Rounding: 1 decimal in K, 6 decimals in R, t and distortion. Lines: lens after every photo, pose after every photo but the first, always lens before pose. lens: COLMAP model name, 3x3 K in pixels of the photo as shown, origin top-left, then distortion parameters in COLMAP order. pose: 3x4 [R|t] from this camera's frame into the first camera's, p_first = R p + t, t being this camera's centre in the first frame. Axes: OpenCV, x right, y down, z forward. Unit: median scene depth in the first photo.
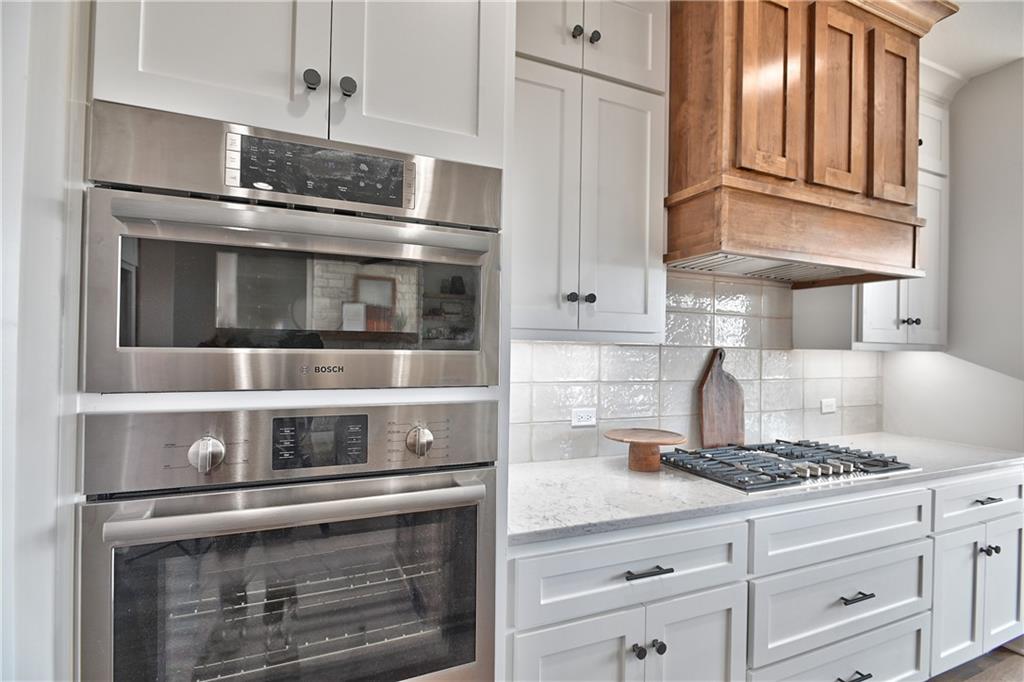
lens RADIAL K [[482.3, 0, 513.3], [0, 482.3, 344.7], [0, 0, 1]] dist [-0.013164, -0.000518]
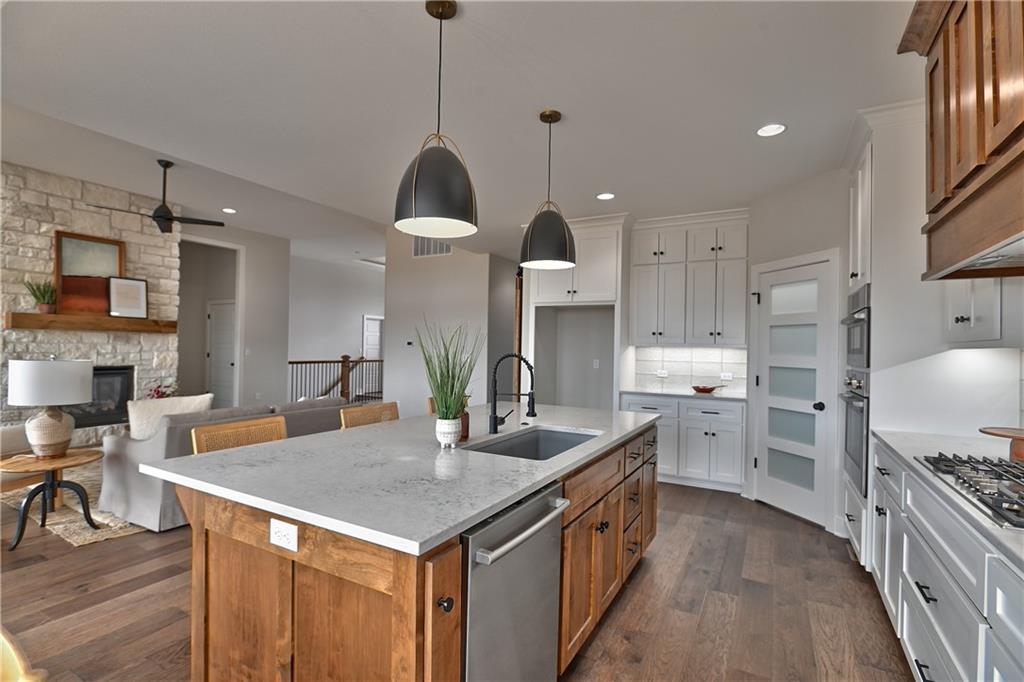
lens RADIAL K [[482.3, 0, 513.3], [0, 482.3, 344.7], [0, 0, 1]] dist [-0.013164, -0.000518]
pose [[-0.788705, -0.035303, -0.613757, 1.898288], [-0.027561, 0.999377, -0.022066, 0.045681], [0.614153, -0.000488, -0.789187, 1.168900]]
